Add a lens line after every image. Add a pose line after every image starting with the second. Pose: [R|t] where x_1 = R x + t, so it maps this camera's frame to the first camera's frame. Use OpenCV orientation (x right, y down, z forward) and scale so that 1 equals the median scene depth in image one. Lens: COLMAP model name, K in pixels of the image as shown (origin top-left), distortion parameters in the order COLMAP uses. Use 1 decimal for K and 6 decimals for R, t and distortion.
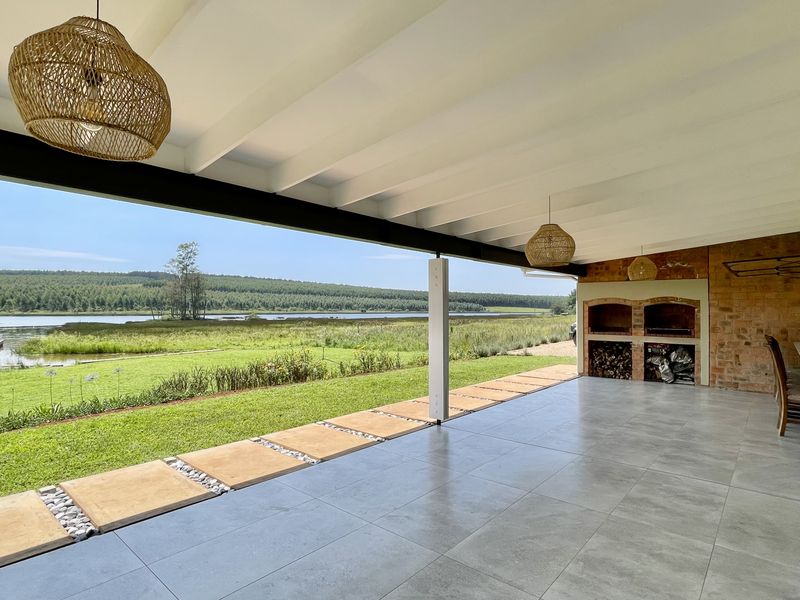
lens RADIAL K [[435.5, 0, 399.1], [0, 435.5, 302.4], [0, 0, 1]] dist [0.006141, 0.001147]
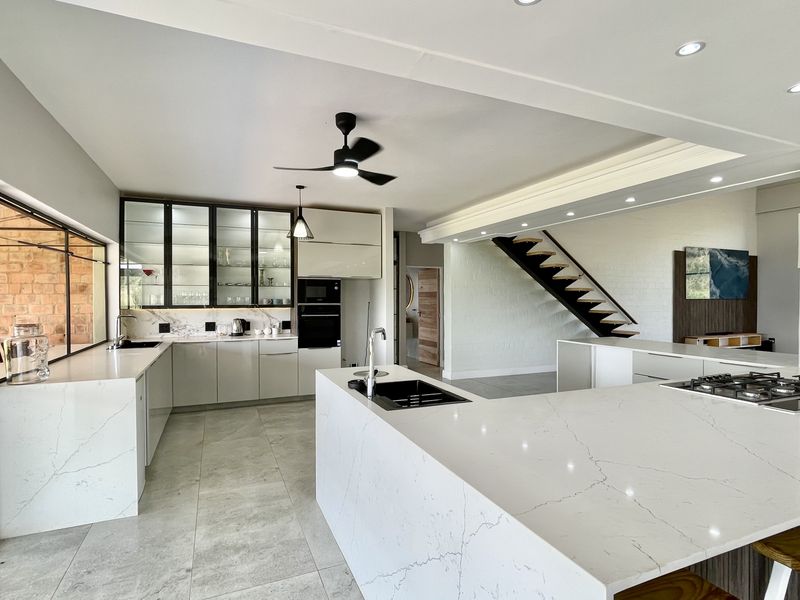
lens RADIAL K [[435.5, 0, 399.1], [0, 435.5, 302.4], [0, 0, 1]] dist [0.006141, 0.001147]
pose [[0.424263, -0.011101, 0.905471, 0.394700], [-0.013085, 0.999745, 0.018388, 0.001937], [-0.905444, -0.019649, 0.424010, 0.168254]]
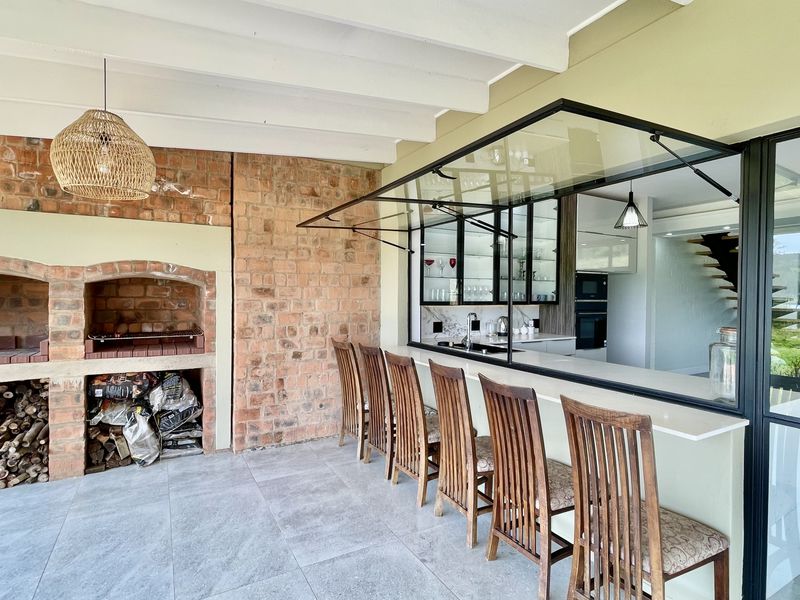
lens RADIAL K [[420.2, 0, 400.0], [0, 420.2, 300.0], [0, 0, 1]] dist [-0.006017, -0.000545]
pose [[0.330191, -0.012290, 0.943834, 0.307637], [-0.020964, 0.999573, 0.020350, 0.011201], [-0.943681, -0.026506, 0.329792, 0.622411]]
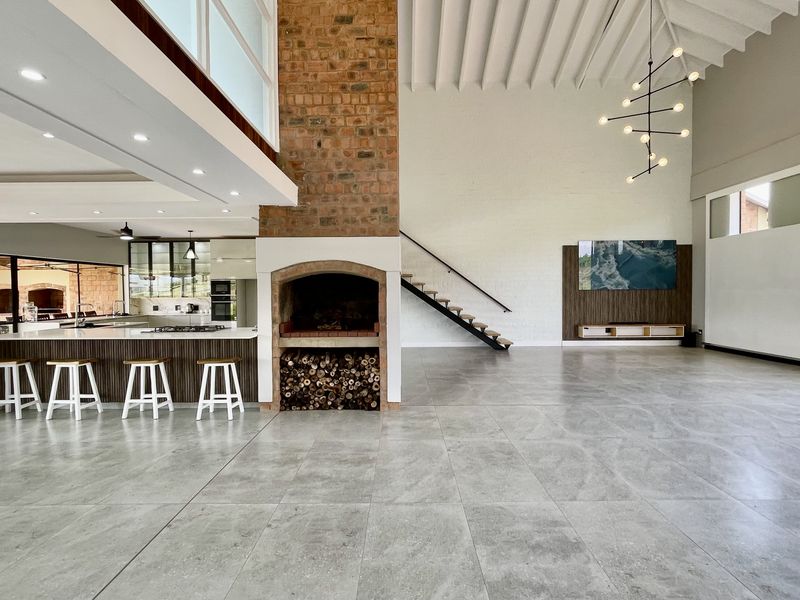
lens RADIAL K [[420.2, 0, 400.0], [0, 420.2, 300.0], [0, 0, 1]] dist [-0.006017, -0.000545]
pose [[0.751593, -0.025272, 0.659143, 0.574840], [-0.000890, 0.999226, 0.039325, -0.012408], [-0.659627, -0.030143, 0.750988, -0.555438]]
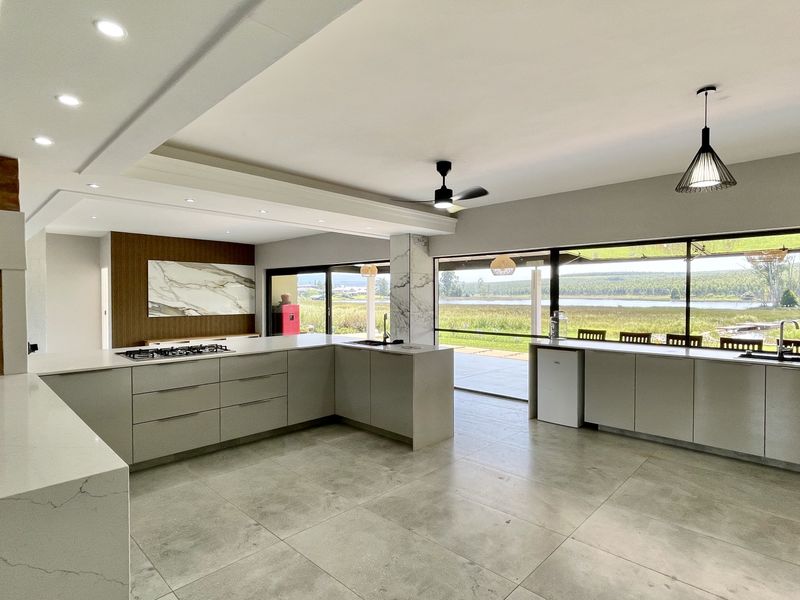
lens RADIAL K [[435.5, 0, 399.1], [0, 435.5, 302.4], [0, 0, 1]] dist [0.006141, 0.001147]
pose [[-0.035344, 0.013060, -0.999290, 1.178475], [0.016246, 0.999790, 0.012492, 0.002225], [0.999243, -0.015793, -0.035548, 0.326198]]
